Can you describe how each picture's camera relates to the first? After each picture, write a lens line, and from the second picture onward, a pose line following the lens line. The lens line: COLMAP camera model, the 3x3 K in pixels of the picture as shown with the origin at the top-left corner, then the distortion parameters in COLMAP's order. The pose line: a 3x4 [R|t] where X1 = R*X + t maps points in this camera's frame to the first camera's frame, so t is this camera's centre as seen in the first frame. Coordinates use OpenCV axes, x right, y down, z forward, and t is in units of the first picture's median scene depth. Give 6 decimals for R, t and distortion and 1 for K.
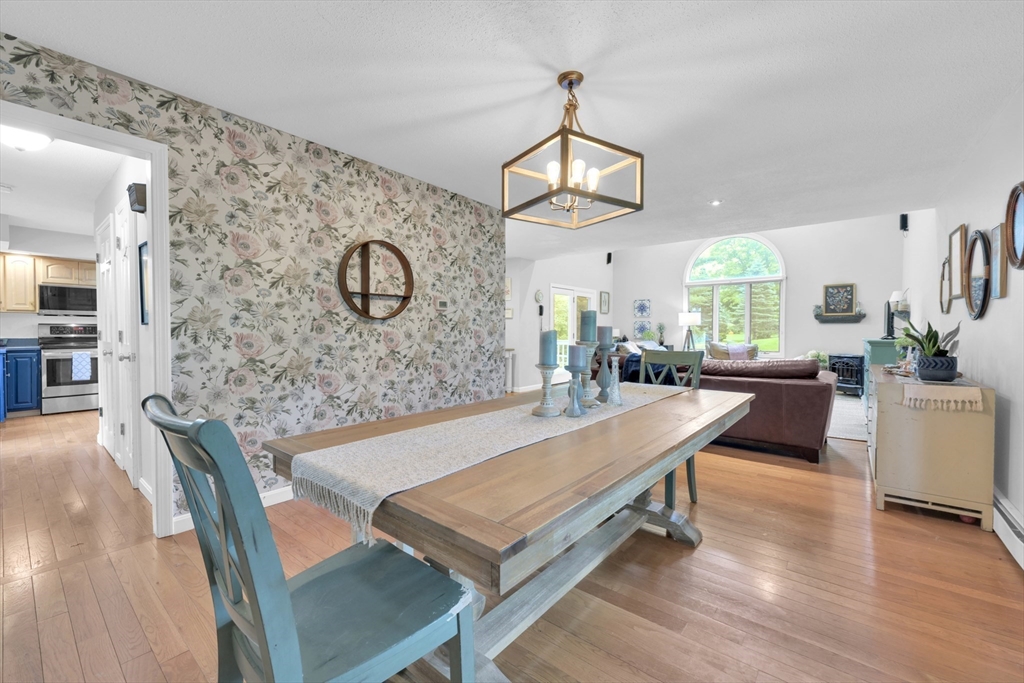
lens RADIAL K [[415.4, 0, 497.1], [0, 415.4, 337.1], [0, 0, 1]] dist [0.002724, 0.000137]
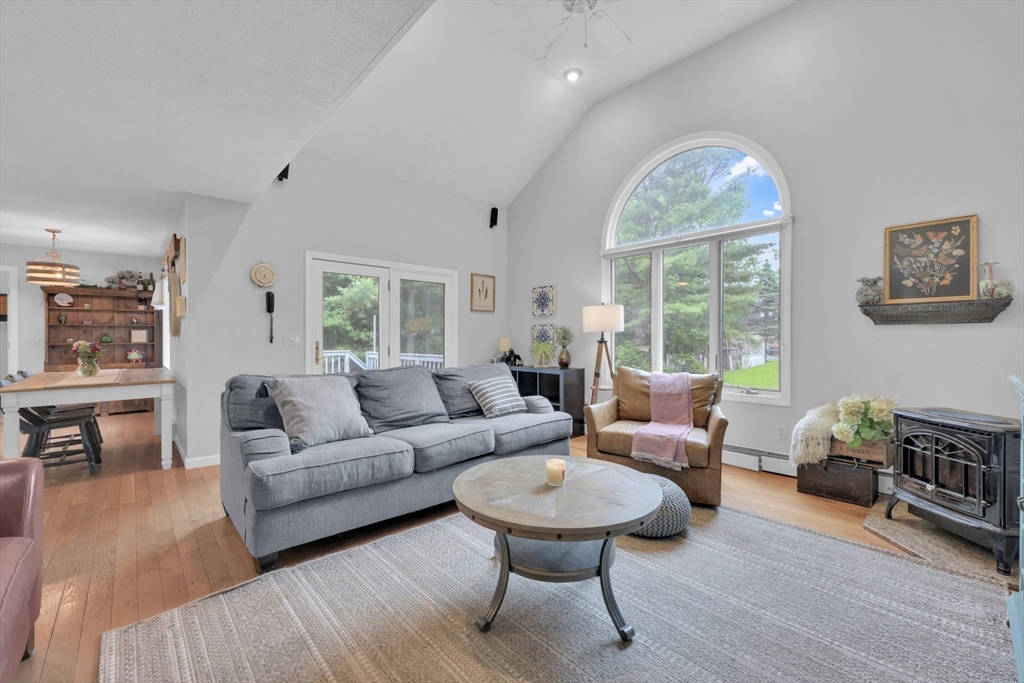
lens RADIAL K [[415.4, 0, 501.5], [0, 415.4, 340.1], [0, 0, 1]] dist [0.002724, 0.000137]
pose [[0.990572, 0.000086, -0.136993, 0.478649], [-0.001470, 0.999949, -0.010006, -0.014028], [0.136986, 0.010113, 0.990521, 0.559585]]
